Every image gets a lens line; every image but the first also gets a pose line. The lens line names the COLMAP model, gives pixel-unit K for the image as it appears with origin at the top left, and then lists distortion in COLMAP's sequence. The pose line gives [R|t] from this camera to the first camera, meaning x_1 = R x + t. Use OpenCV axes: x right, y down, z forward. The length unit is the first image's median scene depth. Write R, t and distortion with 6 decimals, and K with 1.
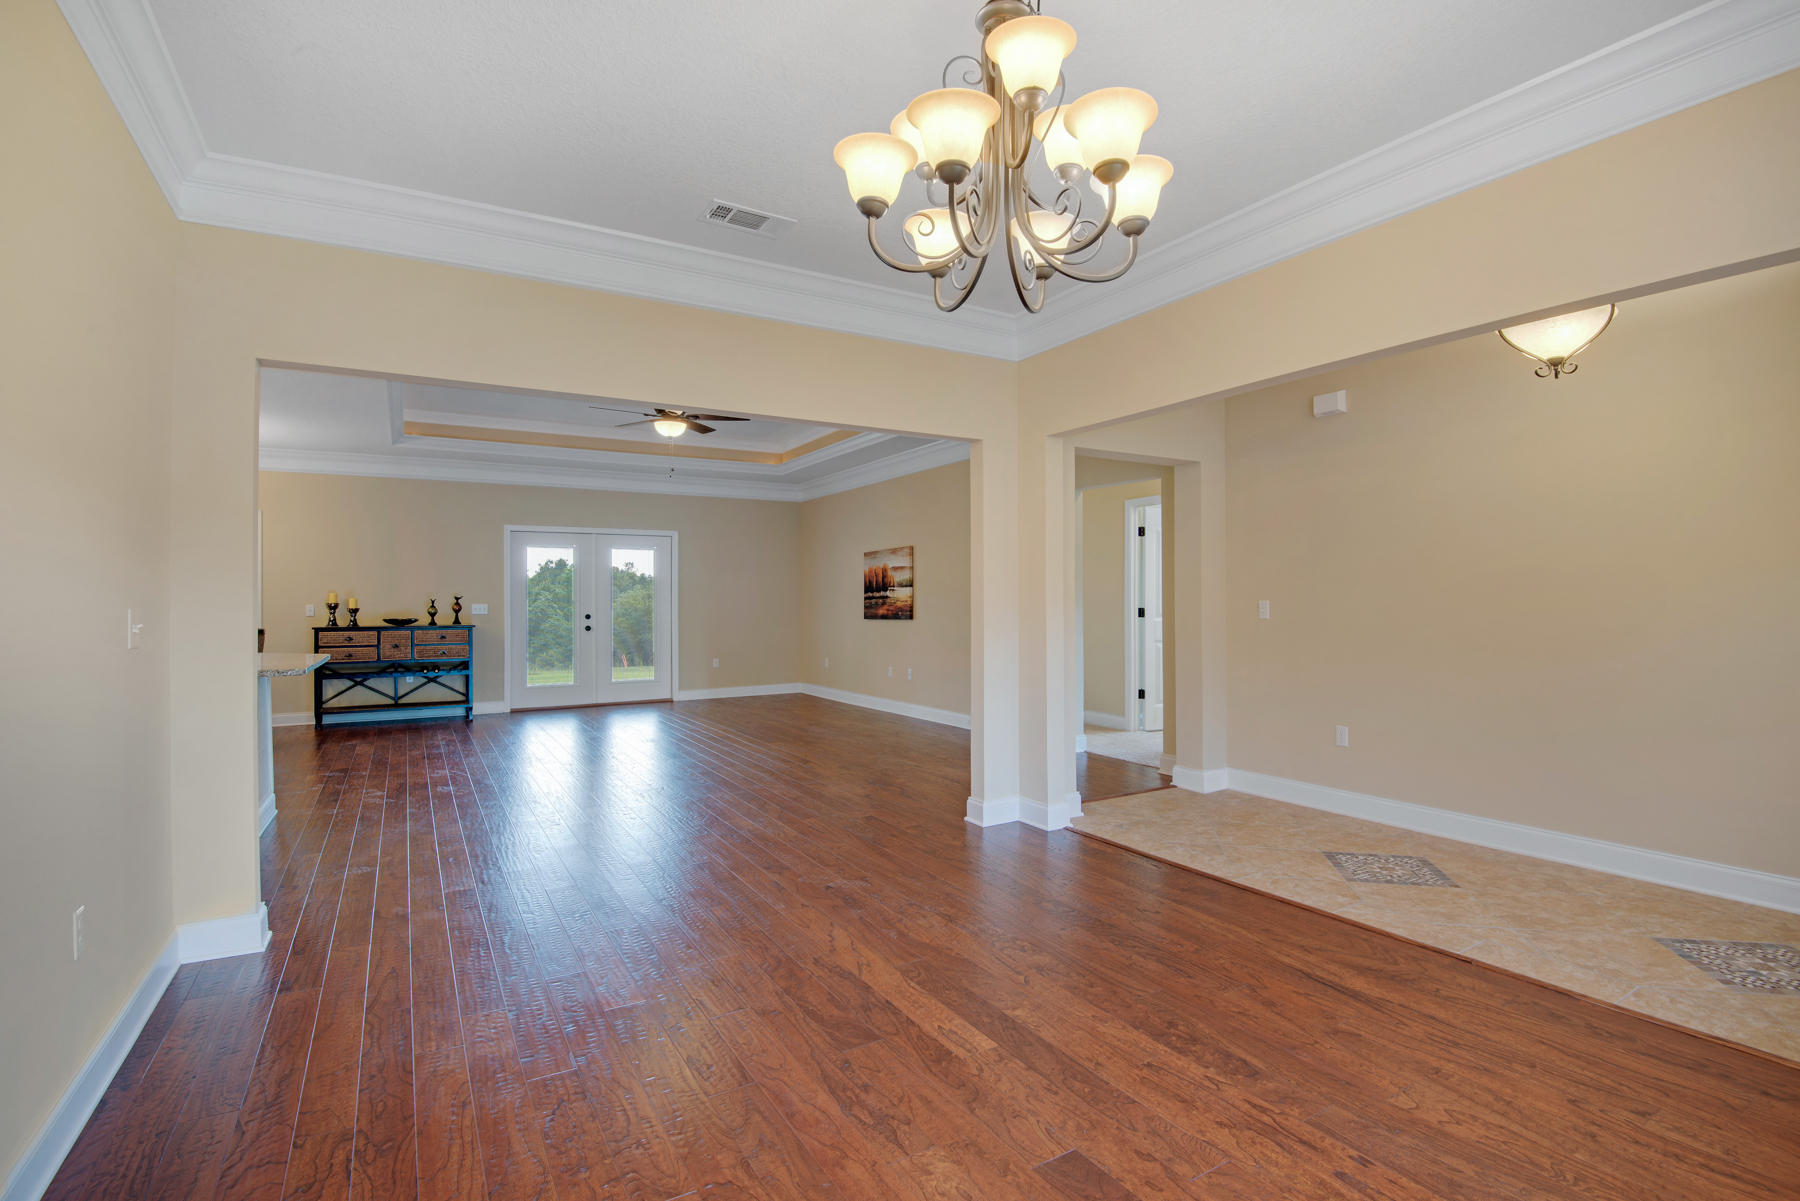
lens RADIAL K [[837.6, 0, 898.2], [0, 837.6, 597.8], [0, 0, 1]] dist [-0.026377, -0.003995]
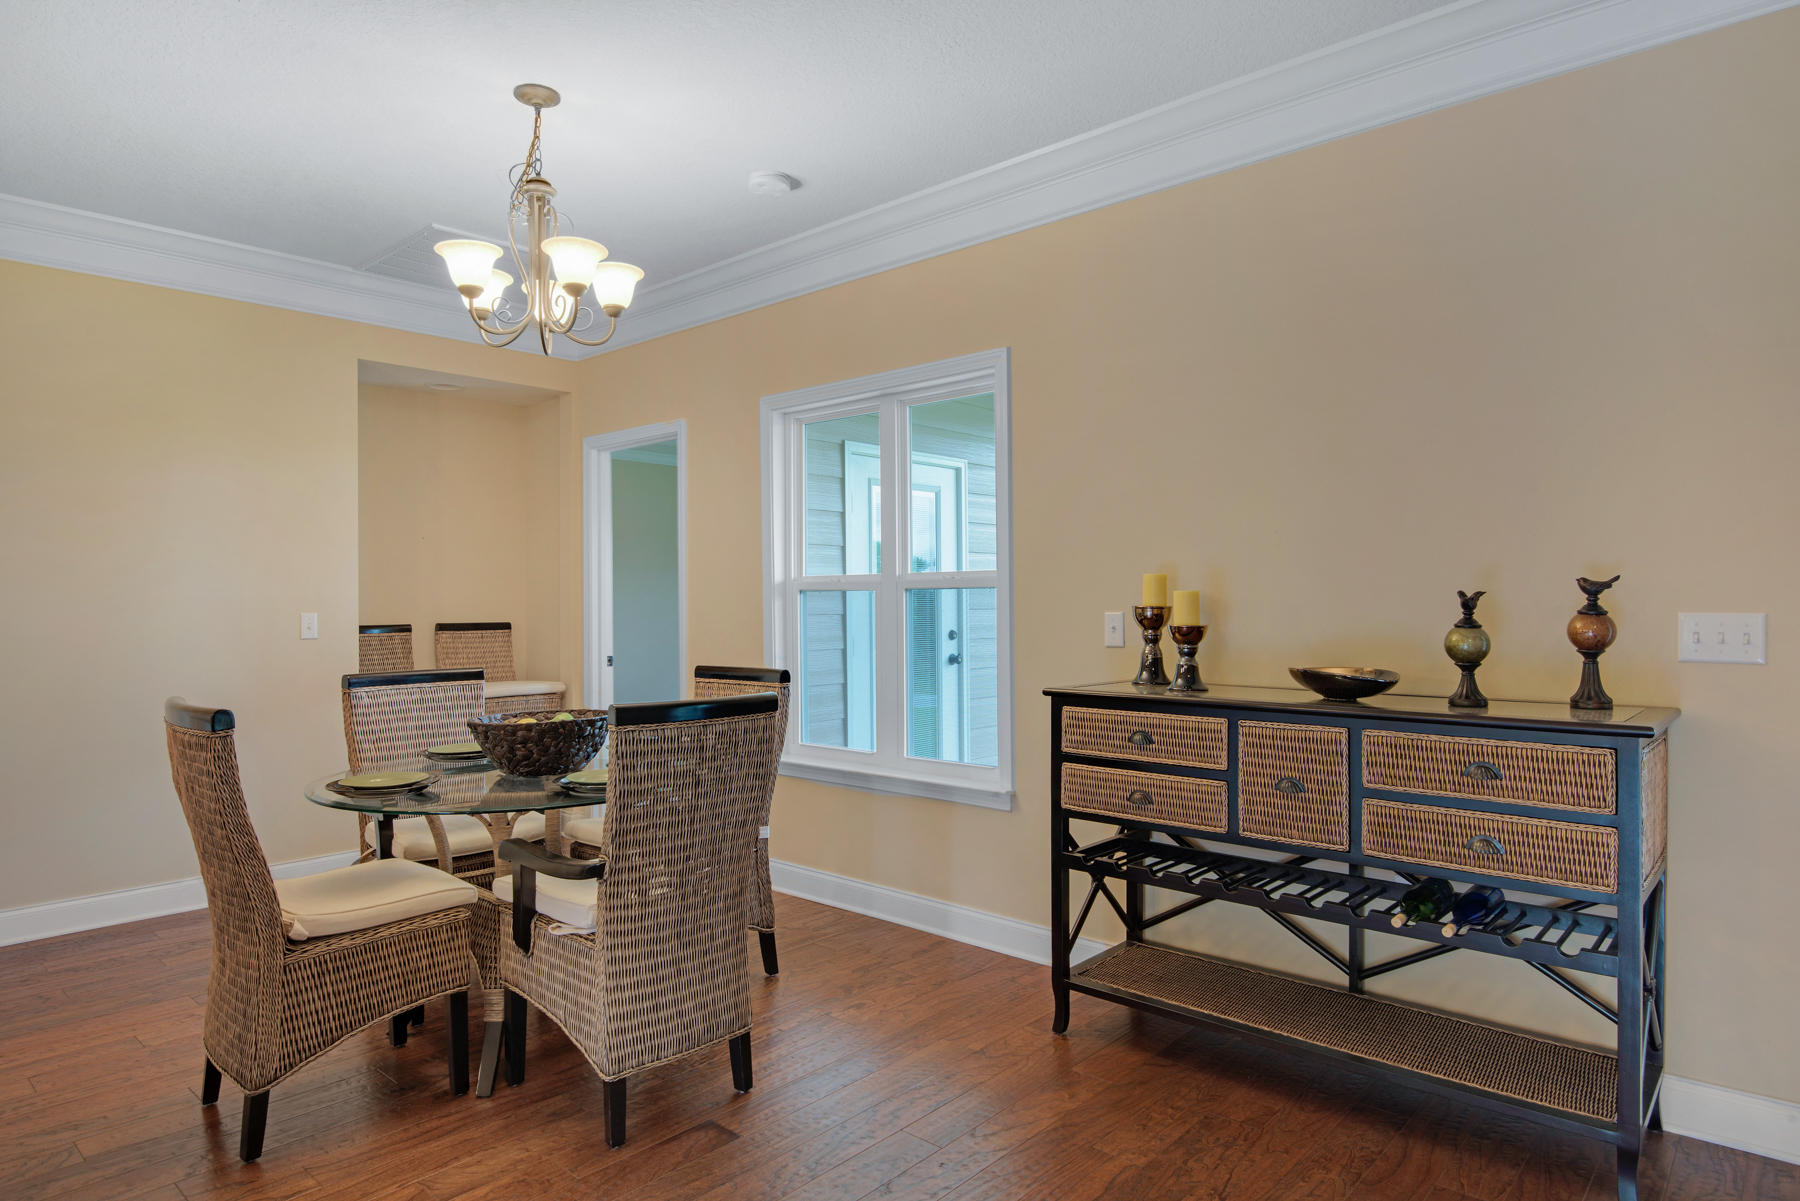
lens RADIAL K [[1041.5, 0, 904.3], [0, 1041.5, 597.9], [0, 0, 1]] dist [-0.012276, -0.004199]
pose [[0.298802, -0.000273, -0.954315, -0.336235], [0.007559, 0.999969, 0.002081, 0.001541], [0.954285, -0.007836, 0.298795, 0.768239]]
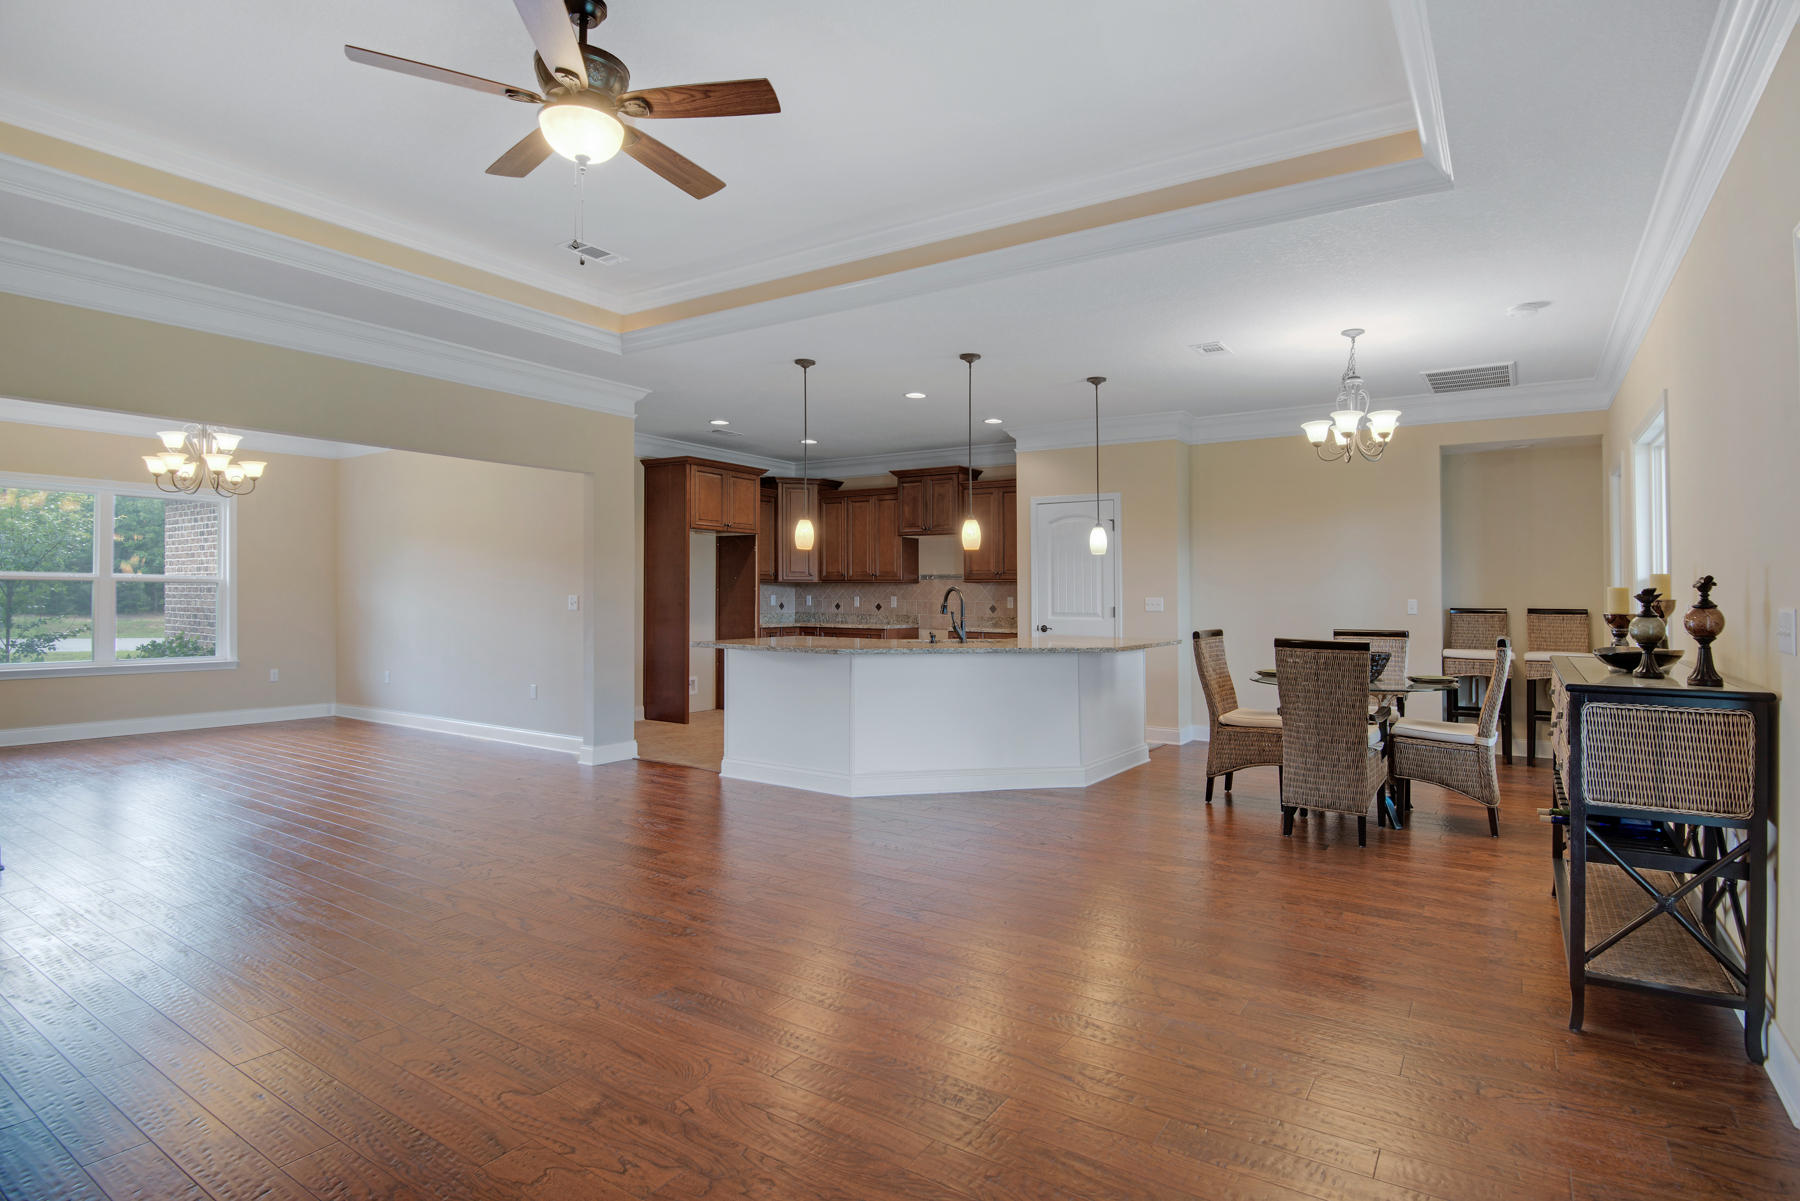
lens RADIAL K [[912.2, 0, 980.1], [0, 912.2, 566.5], [0, 0, 1]] dist [-0.013607, -0.012531]
pose [[-0.877744, -0.013392, -0.478943, -0.200343], [0.001282, 0.999540, -0.030300, 0.002843], [0.479128, -0.027210, -0.877323, 1.163517]]
